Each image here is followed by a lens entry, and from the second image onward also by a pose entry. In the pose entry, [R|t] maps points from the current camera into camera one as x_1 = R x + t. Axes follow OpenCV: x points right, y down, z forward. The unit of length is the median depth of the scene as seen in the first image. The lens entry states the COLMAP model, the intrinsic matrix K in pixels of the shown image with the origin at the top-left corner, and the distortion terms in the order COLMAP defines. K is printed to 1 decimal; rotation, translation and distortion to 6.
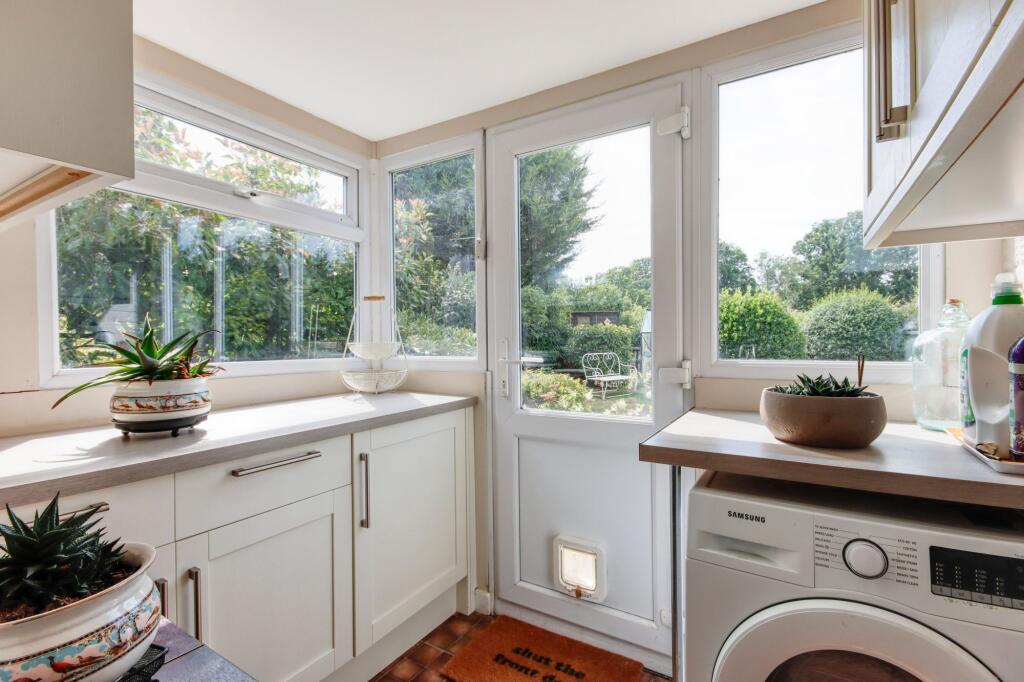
lens RADIAL K [[483.2, 0, 513.8], [0, 483.2, 345.3], [0, 0, 1]] dist [0.010771, -0.009290]
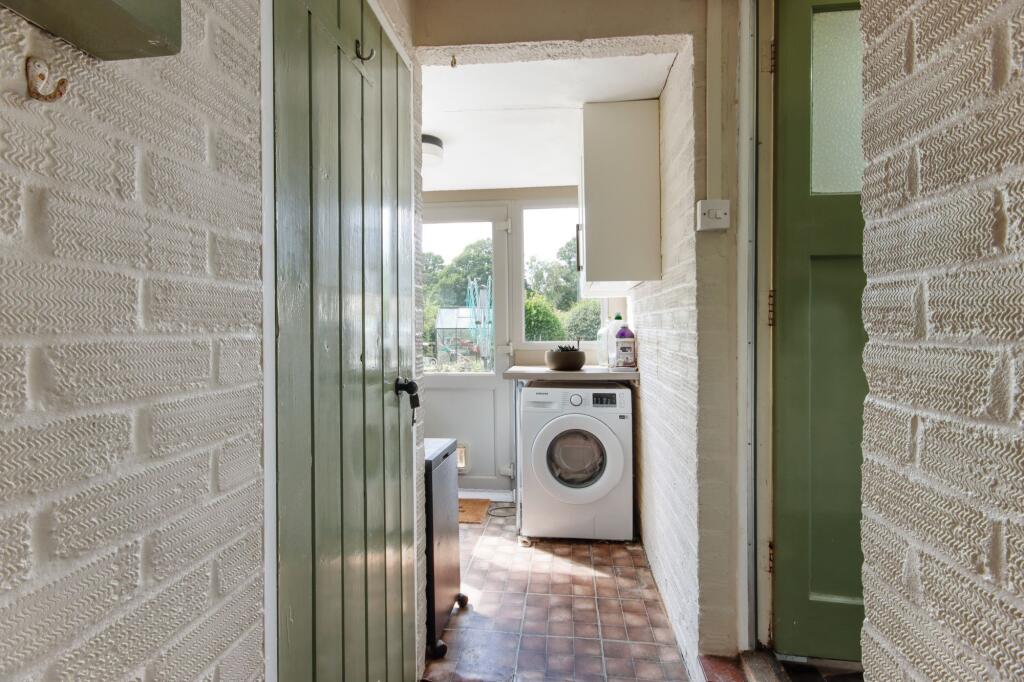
lens RADIAL K [[483.2, 0, 510.4], [0, 483.2, 337.3], [0, 0, 1]] dist [0.010771, -0.009290]
pose [[0.911046, -0.006182, 0.412257, -0.601807], [0.009836, 0.999929, -0.006743, 0.031136], [-0.412186, 0.010198, 0.911043, -1.064233]]
